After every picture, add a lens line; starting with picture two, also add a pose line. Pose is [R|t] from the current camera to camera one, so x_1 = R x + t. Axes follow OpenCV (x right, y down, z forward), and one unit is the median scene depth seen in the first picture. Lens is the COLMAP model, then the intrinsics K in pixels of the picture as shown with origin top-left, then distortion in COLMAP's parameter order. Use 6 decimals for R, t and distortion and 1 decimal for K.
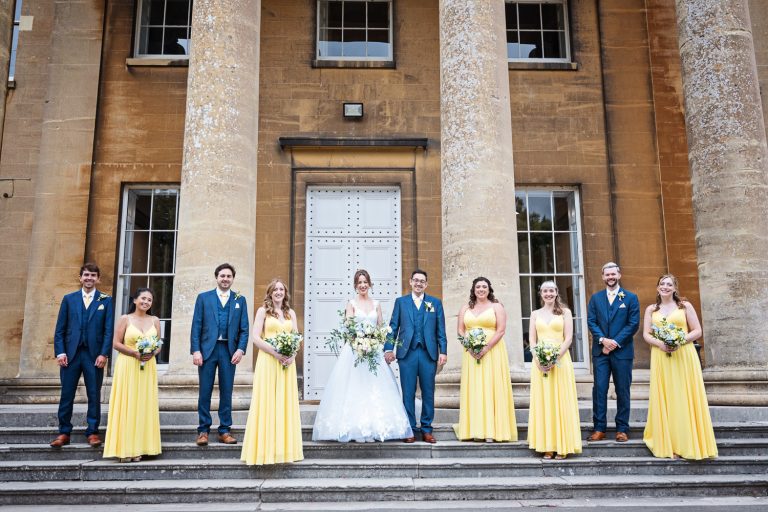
lens RADIAL K [[657.2, 0, 387.7], [0, 657.2, 260.5], [0, 0, 1]] dist [-0.004605, 0.001716]
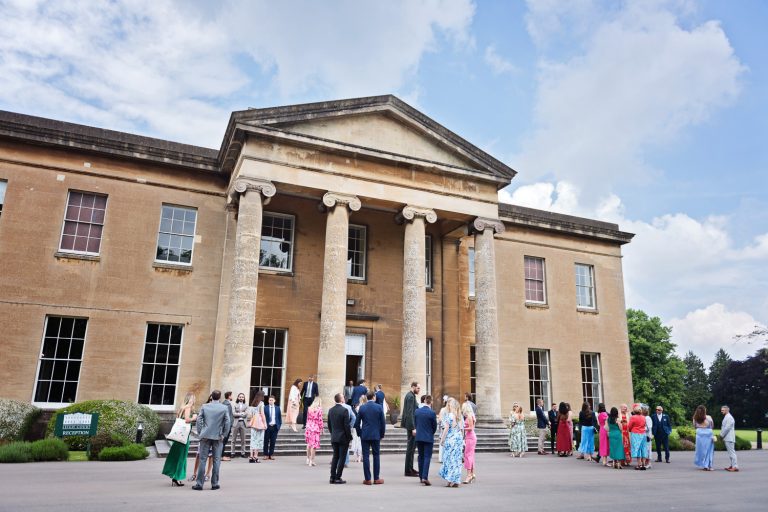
lens RADIAL K [[547.7, 0, 386.8], [0, 547.7, 259.3], [0, 0, 1]] dist [0.002244, 0.001765]
pose [[0.929426, 0.117921, 0.349659, -0.665792], [-0.095621, 0.992163, -0.080435, -0.238154], [-0.356403, 0.041324, 0.933418, -0.962672]]
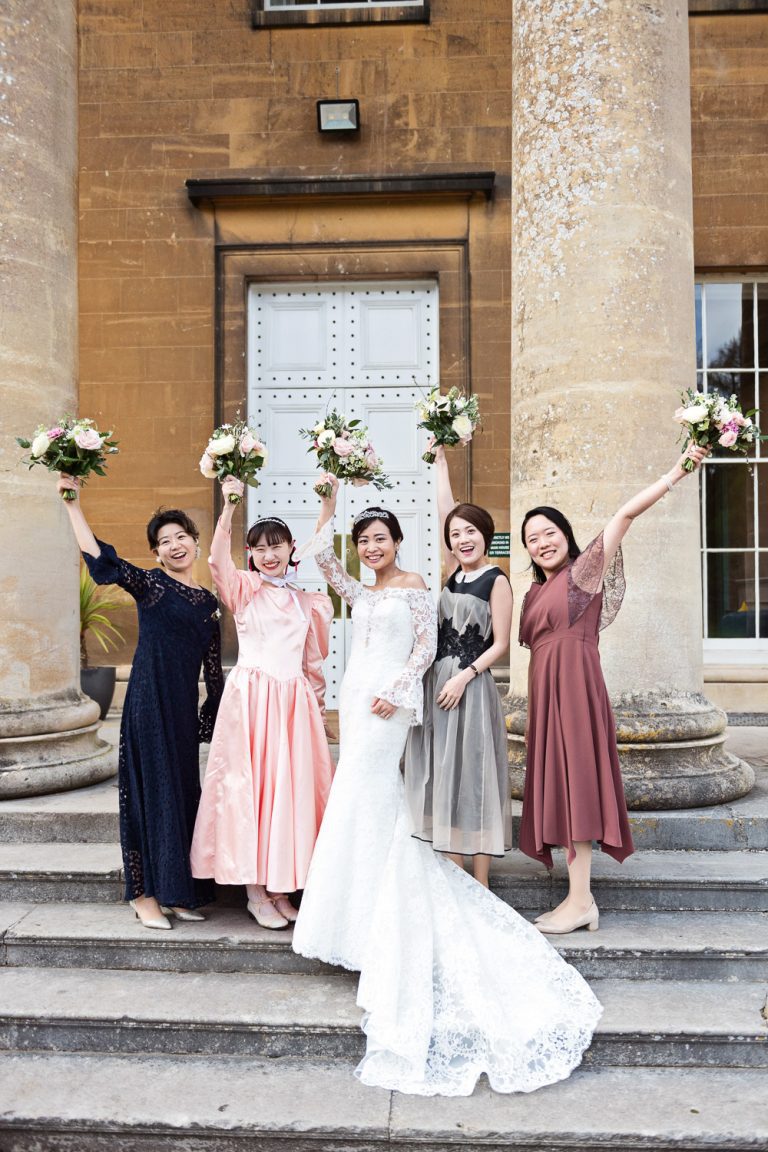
lens RADIAL K [[940.6, 0, 384.4], [0, 940.6, 582.0], [0, 0, 1]] dist [-0.013034, 0.003620]
pose [[0.996574, 0.001191, -0.082696, 0.037733], [0.012173, 0.986894, 0.160909, -0.004590], [0.081804, -0.161365, 0.983499, 0.281426]]
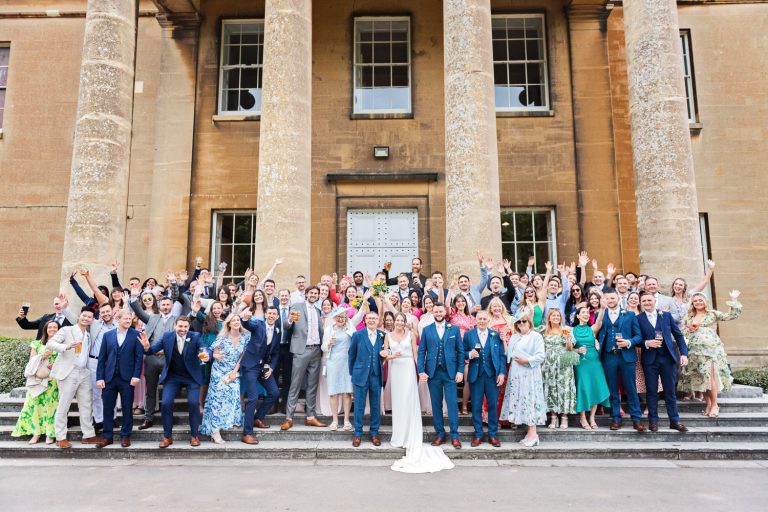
lens RADIAL K [[520.9, 0, 384.7], [0, 520.9, 258.2], [0, 0, 1]] dist [0.007874, -0.004339]
pose [[0.998460, -0.006056, -0.055143, 0.010761], [0.008400, 0.999066, 0.042385, -0.059379], [0.054834, -0.042783, 0.997578, -0.059831]]
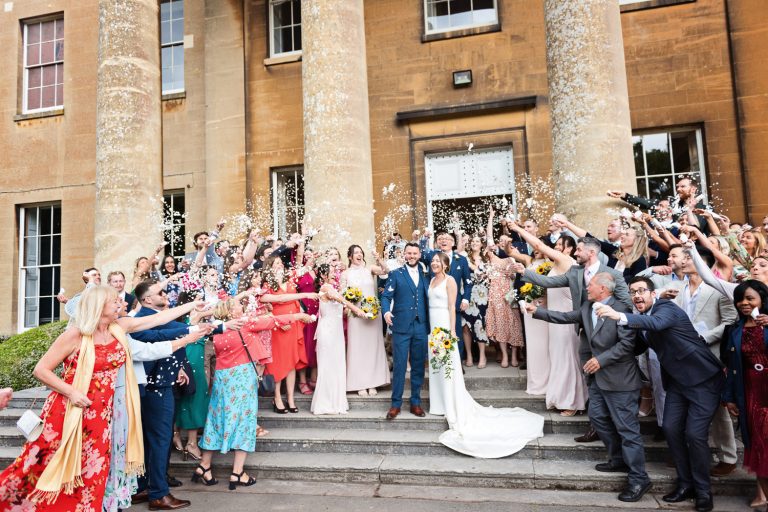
lens RADIAL K [[520.9, 0, 383.4], [0, 520.9, 258.2], [0, 0, 1]] dist [0.007874, -0.004339]
pose [[0.967525, -0.055478, -0.246612, 0.015800], [0.080979, 0.992227, 0.094492, -0.028723], [0.239452, -0.111394, 0.964497, 0.121563]]
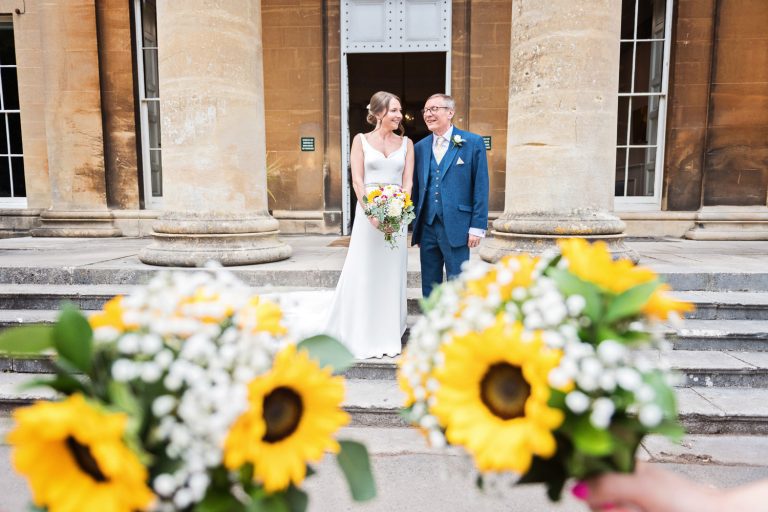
lens RADIAL K [[520.9, 0, 383.5], [0, 520.9, 257.5], [0, 0, 1]] dist [0.007874, -0.004339]
pose [[0.995909, 0.016203, -0.088899, -0.002489], [0.010536, 0.956261, 0.292325, 0.022631], [0.089747, -0.292066, 0.952178, 0.265223]]
